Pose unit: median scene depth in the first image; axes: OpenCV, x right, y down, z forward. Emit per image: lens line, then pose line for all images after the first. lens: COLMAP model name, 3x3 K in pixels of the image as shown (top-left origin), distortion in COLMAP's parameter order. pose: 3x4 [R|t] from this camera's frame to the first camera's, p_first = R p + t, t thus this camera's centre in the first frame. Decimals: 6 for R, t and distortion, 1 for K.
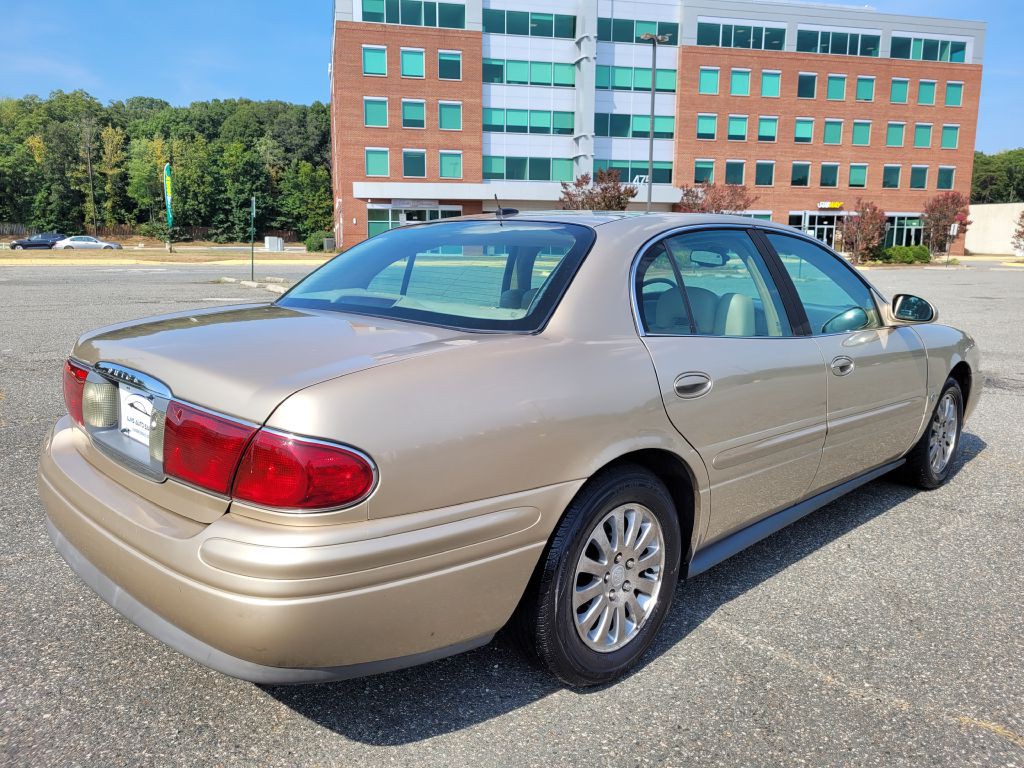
lens RADIAL K [[775.4, 0, 510.4], [0, 775.4, 381.4], [0, 0, 1]] dist [0.051765, -0.048626]
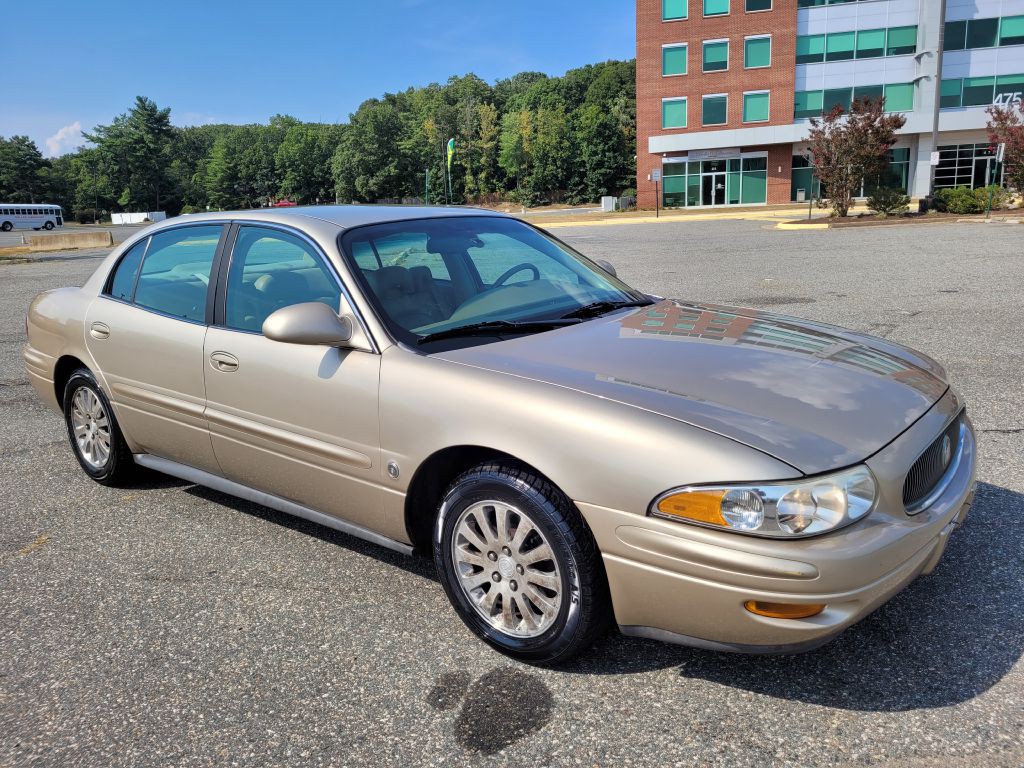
lens RADIAL K [[775.4, 0, 509.4], [0, 775.4, 376.3], [0, 0, 1]] dist [0.051765, -0.048626]
pose [[0.886894, 0.051540, -0.459089, 0.093970], [-0.028336, 0.997955, 0.057294, -0.007523], [0.461103, -0.037805, 0.886541, 0.040841]]
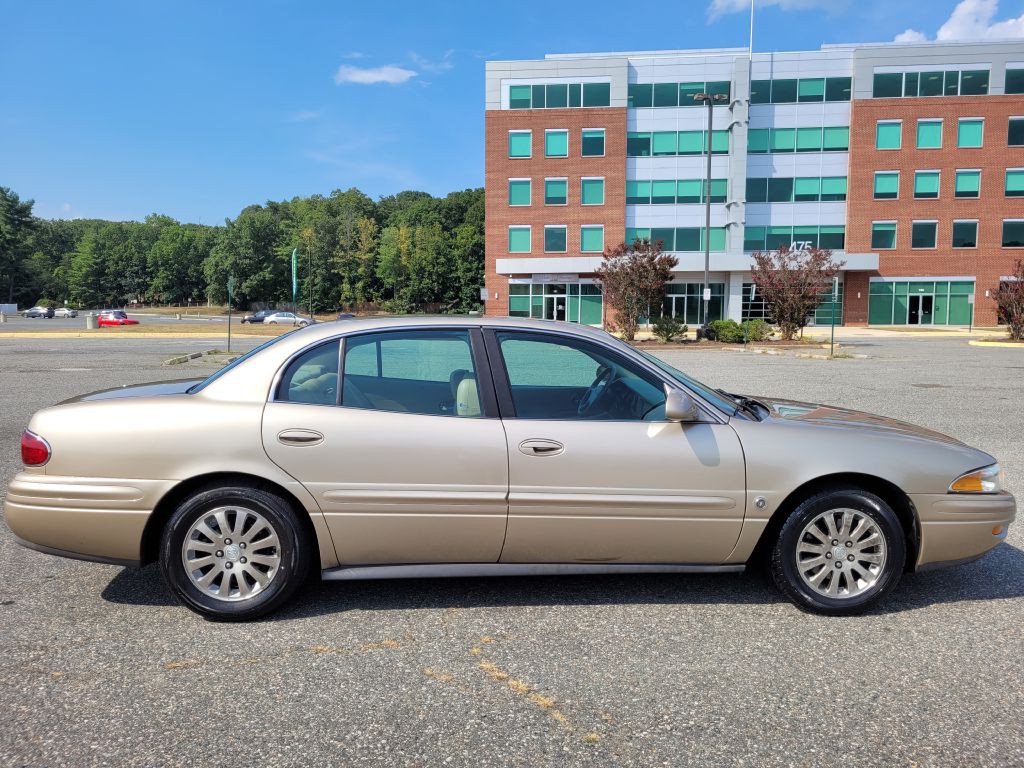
lens RADIAL K [[775.4, 0, 509.5], [0, 775.4, 385.9], [0, 0, 1]] dist [0.051765, -0.048626]
pose [[0.943278, 0.025009, -0.331061, 0.143631], [-0.053383, 0.995609, -0.076893, -0.007319], [0.327684, 0.090204, 0.940471, 0.040717]]
